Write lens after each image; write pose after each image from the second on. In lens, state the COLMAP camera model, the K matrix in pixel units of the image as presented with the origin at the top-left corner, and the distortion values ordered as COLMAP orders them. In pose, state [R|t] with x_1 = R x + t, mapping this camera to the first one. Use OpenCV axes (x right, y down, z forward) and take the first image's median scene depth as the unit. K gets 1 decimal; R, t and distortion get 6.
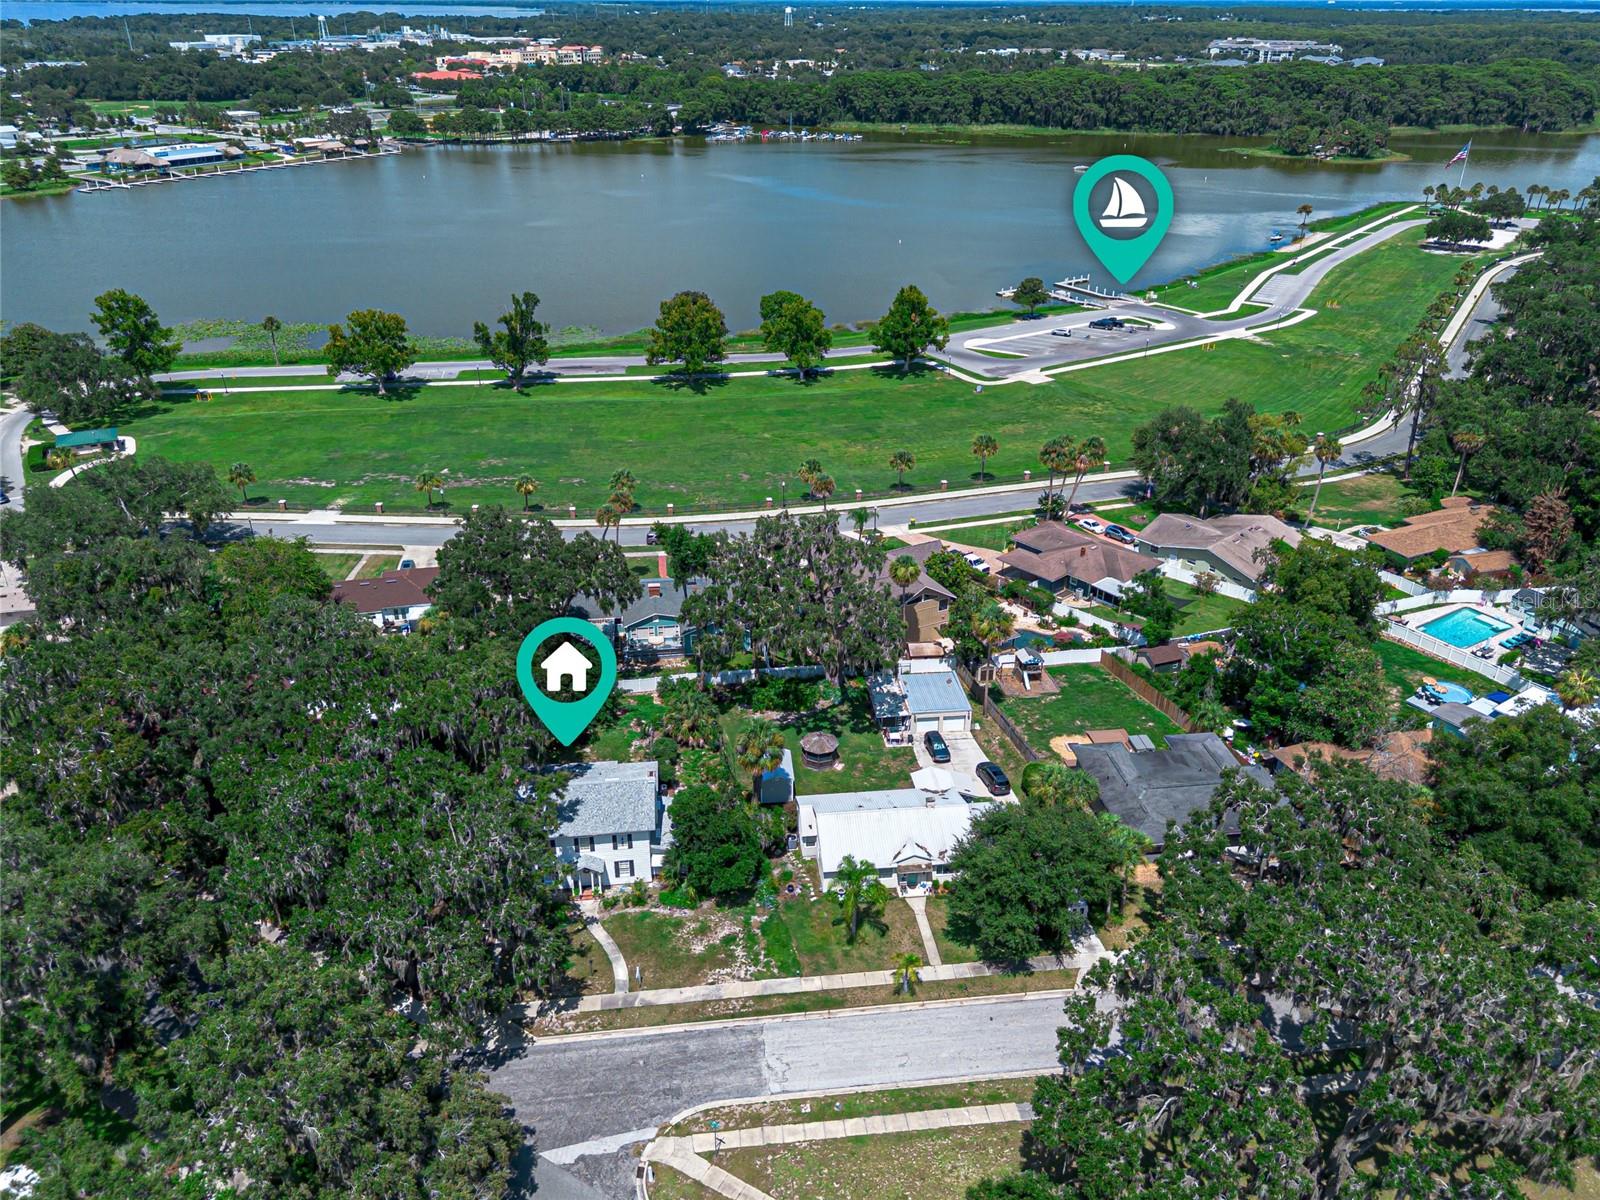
lens RADIAL K [[1142.2, 0, 800.2], [0, 1142.2, 580.9], [0, 0, 1]] dist [0.066878, -0.066629]
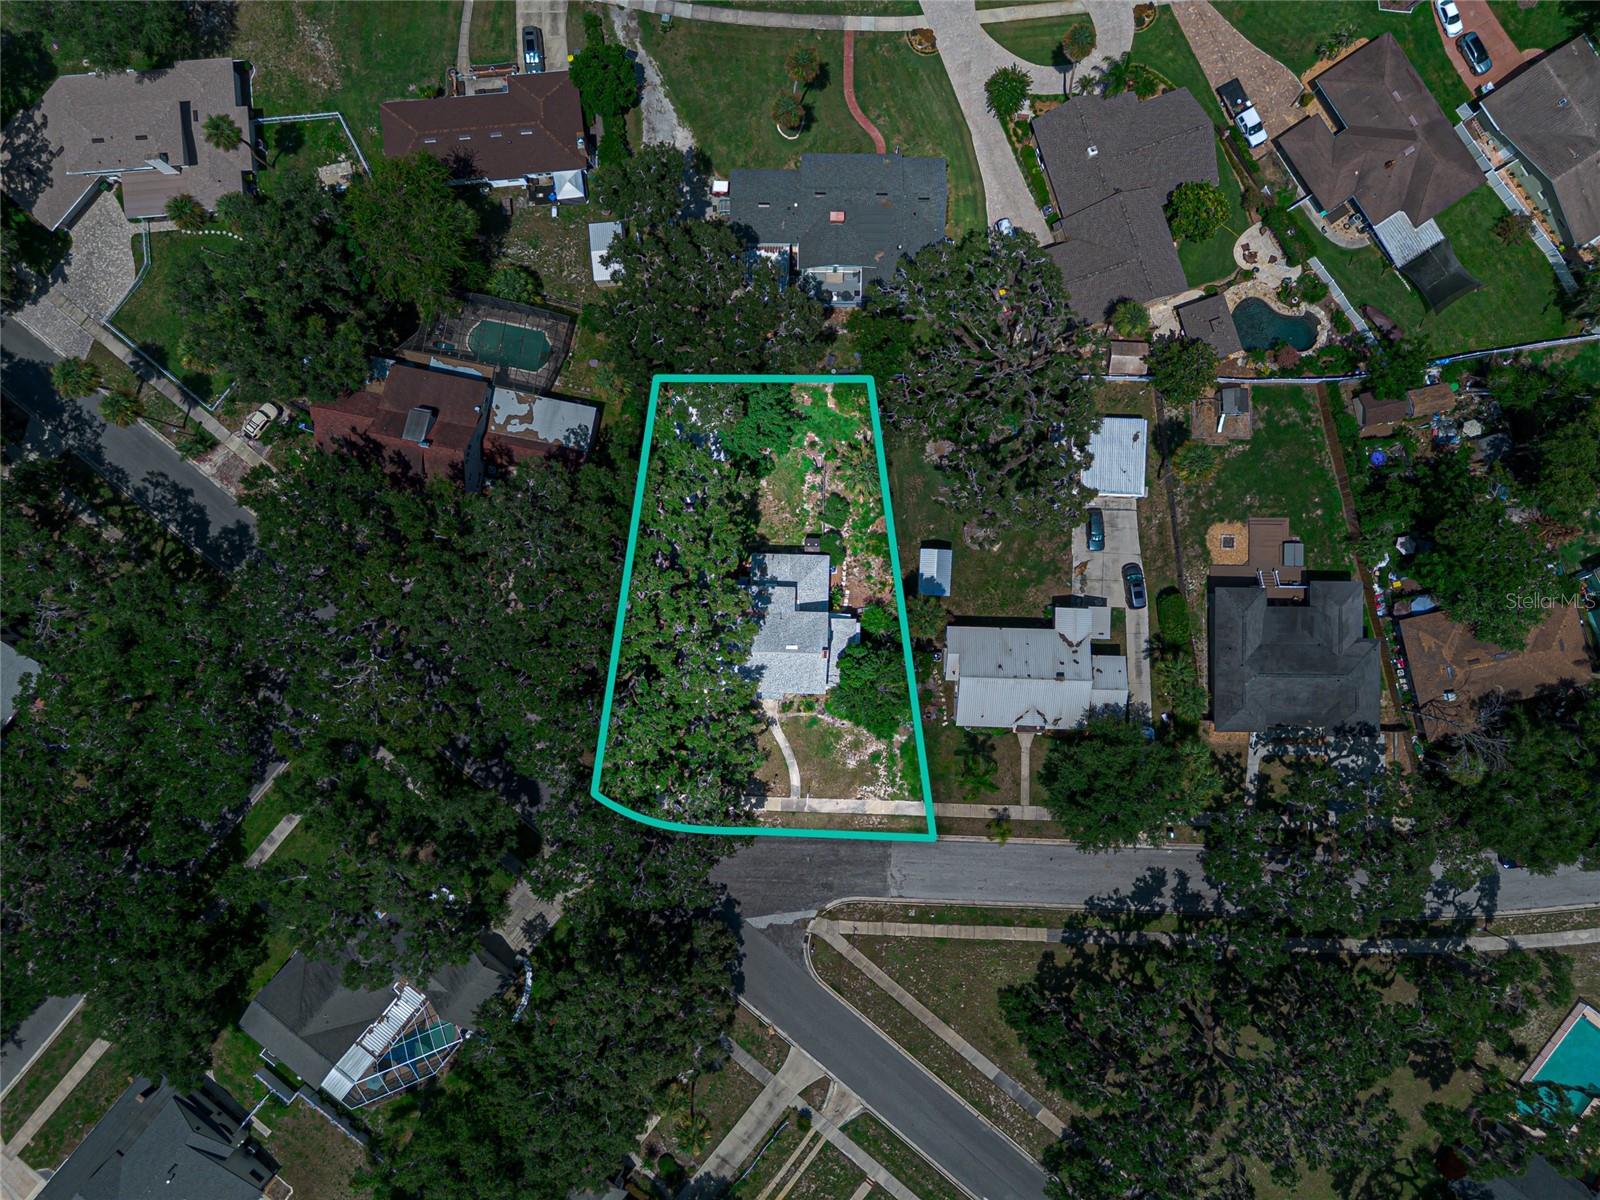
lens RADIAL K [[1142.2, 0, 800.2], [0, 1142.2, 580.9], [0, 0, 1]] dist [0.066878, -0.066629]
pose [[0.989680, 0.142477, -0.015321, -0.150077], [-0.052263, 0.458435, 0.887190, -0.909428], [0.133427, -0.877233, 0.461150, 0.534467]]
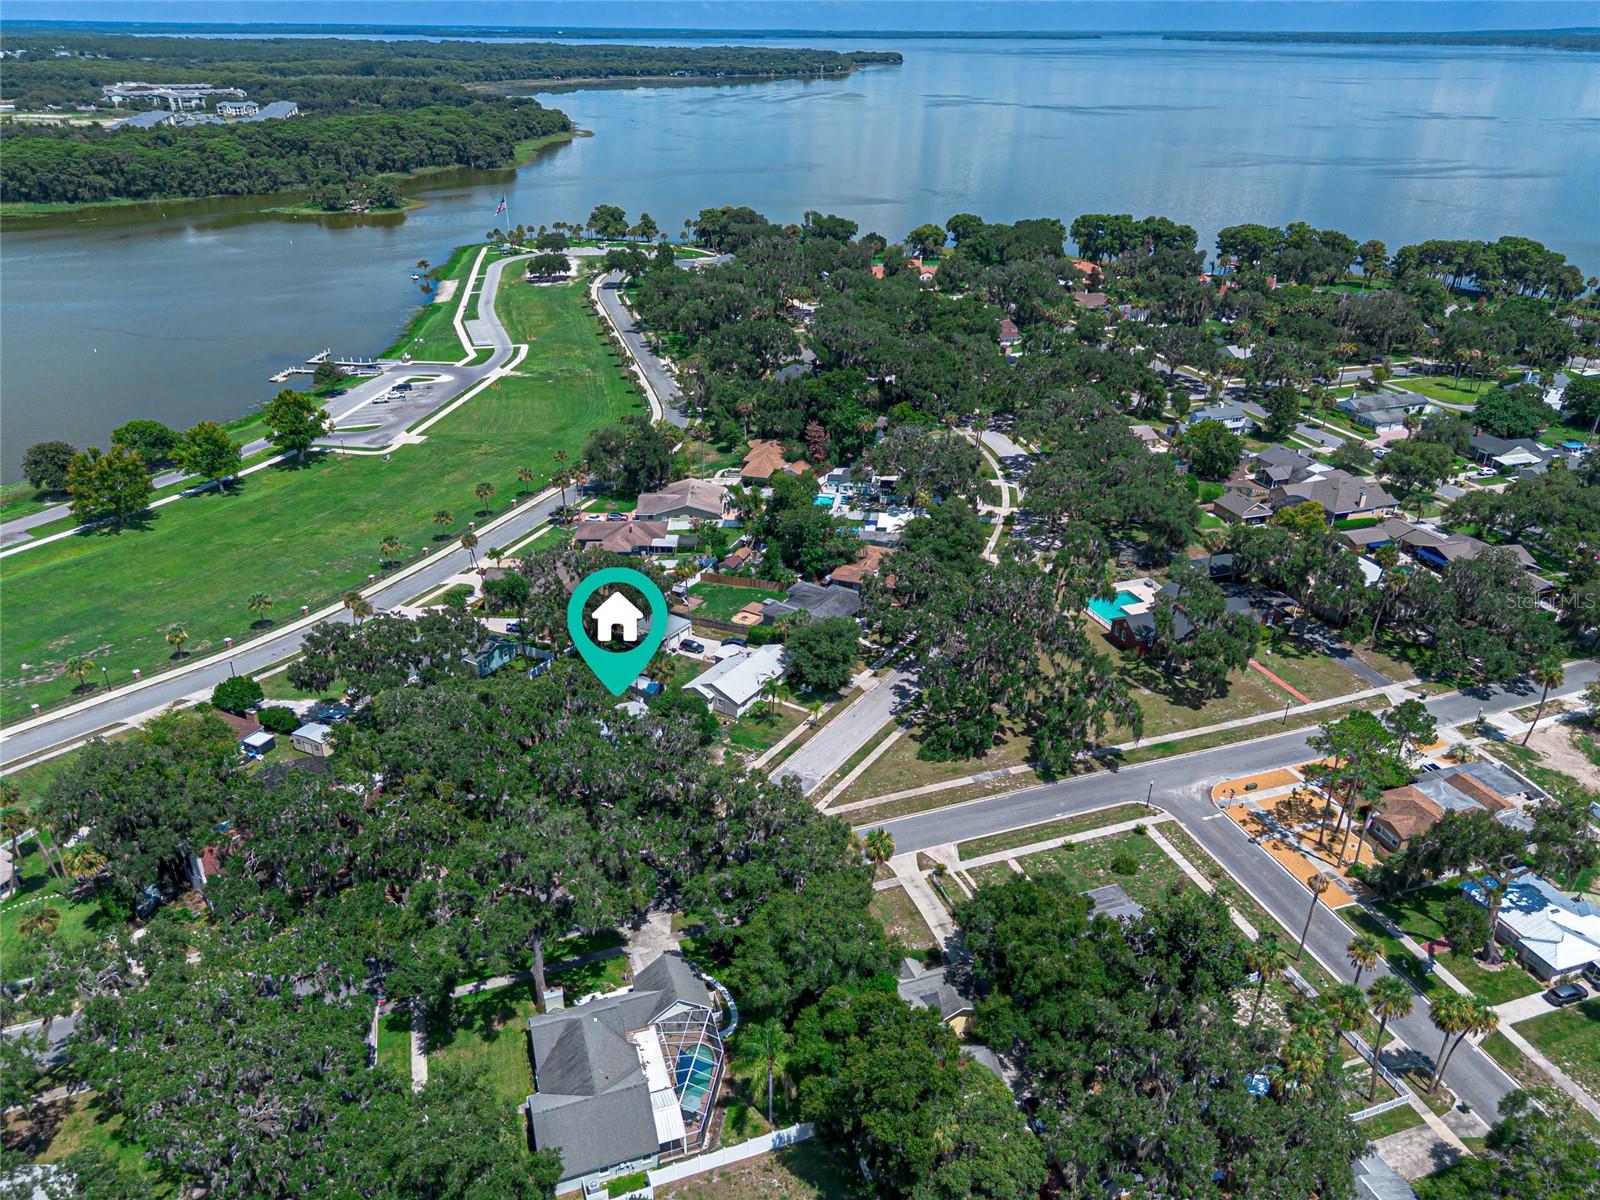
lens RADIAL K [[1142.2, 0, 800.2], [0, 1142.2, 580.9], [0, 0, 1]] dist [0.066878, -0.066629]
pose [[0.645021, -0.332571, 0.688000, -1.087990], [0.342172, 0.930726, 0.129104, -0.127839], [-0.683276, 0.152140, 0.714134, -0.387100]]
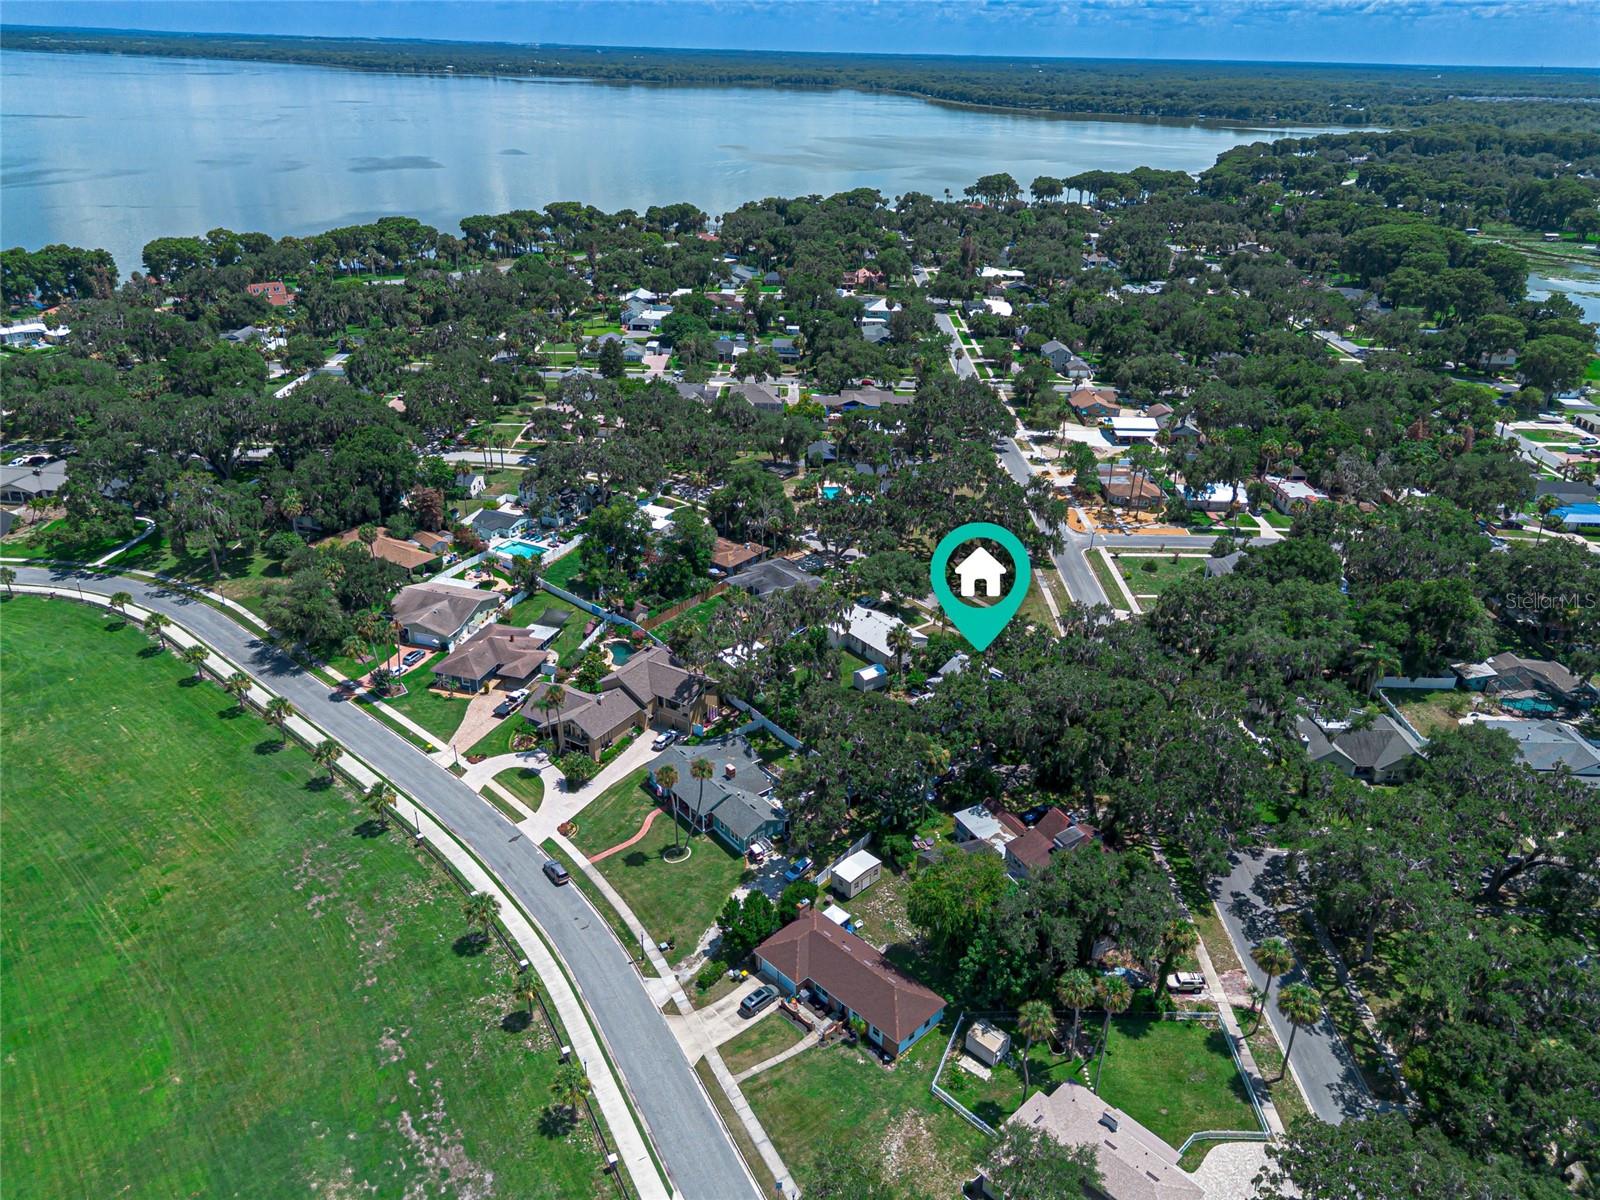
lens RADIAL K [[1142.2, 0, 800.2], [0, 1142.2, 580.9], [0, 0, 1]] dist [0.066878, -0.066629]
pose [[-0.513725, -0.380652, 0.768889, -1.440226], [0.367124, 0.712465, 0.598008, -1.169193], [-0.775440, 0.589489, -0.226265, 1.595168]]
